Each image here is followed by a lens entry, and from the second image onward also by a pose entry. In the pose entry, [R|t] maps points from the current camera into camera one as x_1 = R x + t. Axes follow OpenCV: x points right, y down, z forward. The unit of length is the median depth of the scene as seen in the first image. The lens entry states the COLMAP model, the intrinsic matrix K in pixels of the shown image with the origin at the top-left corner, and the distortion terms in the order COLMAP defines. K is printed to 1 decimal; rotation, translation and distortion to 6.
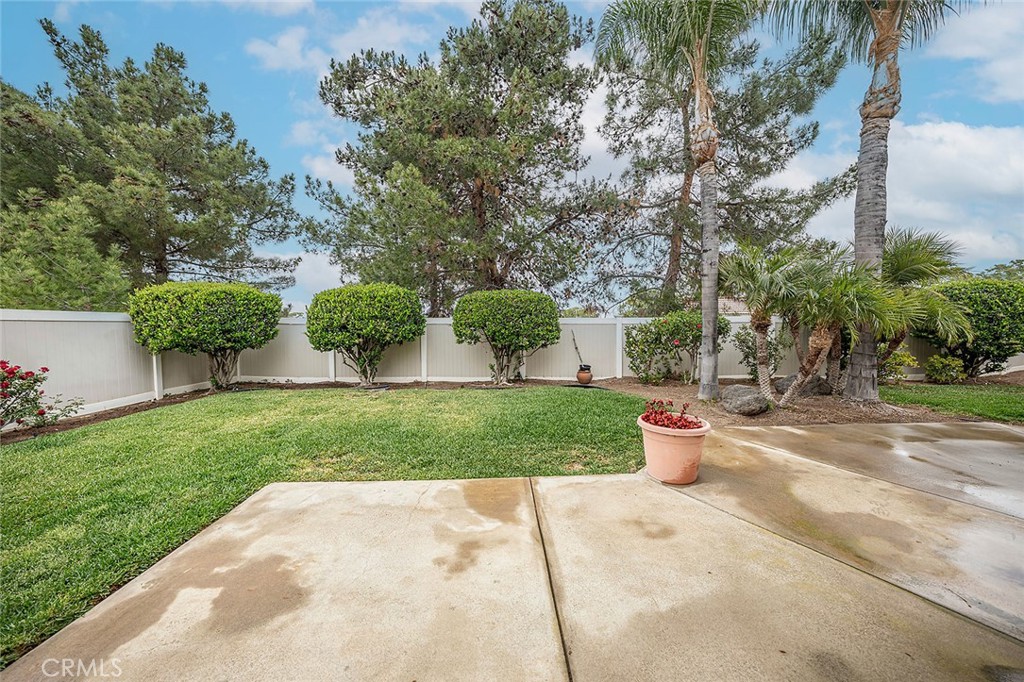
lens RADIAL K [[354.3, 0, 512.0], [0, 354.3, 341.0], [0, 0, 1]] dist [-0.024154, 0.005209]
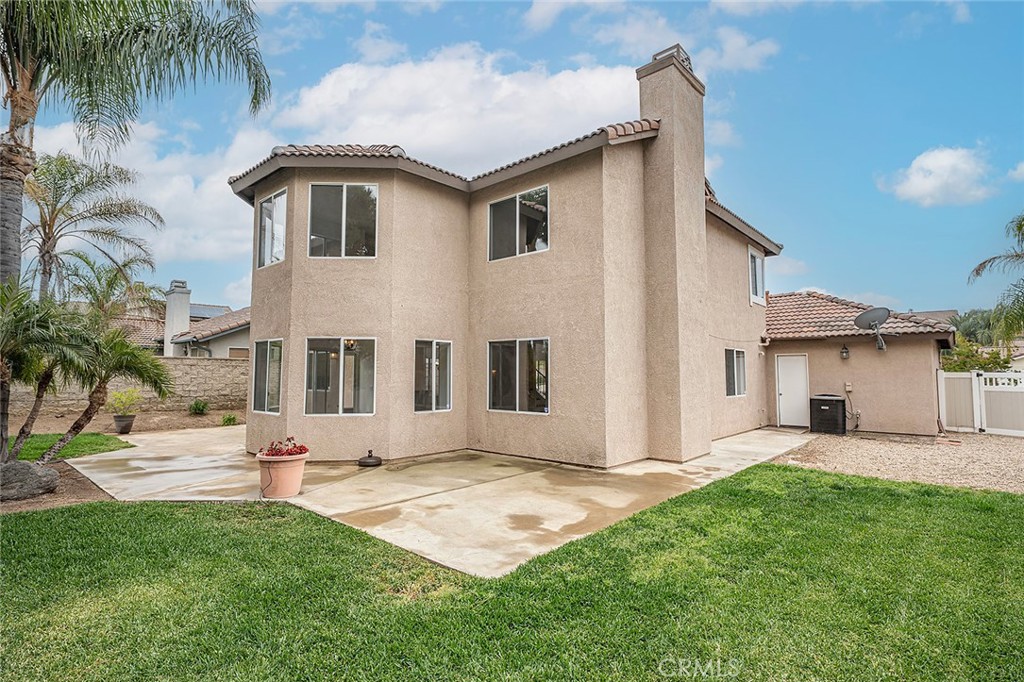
lens RADIAL K [[493.8, 0, 512.0], [0, 493.8, 341.0], [0, 0, 1]] dist [0.004411, 0.000610]
pose [[-0.725807, 0.049986, 0.686080, -0.639451], [0.031959, 0.998730, -0.038955, -0.044092], [-0.687156, -0.006347, -0.726483, 0.747527]]
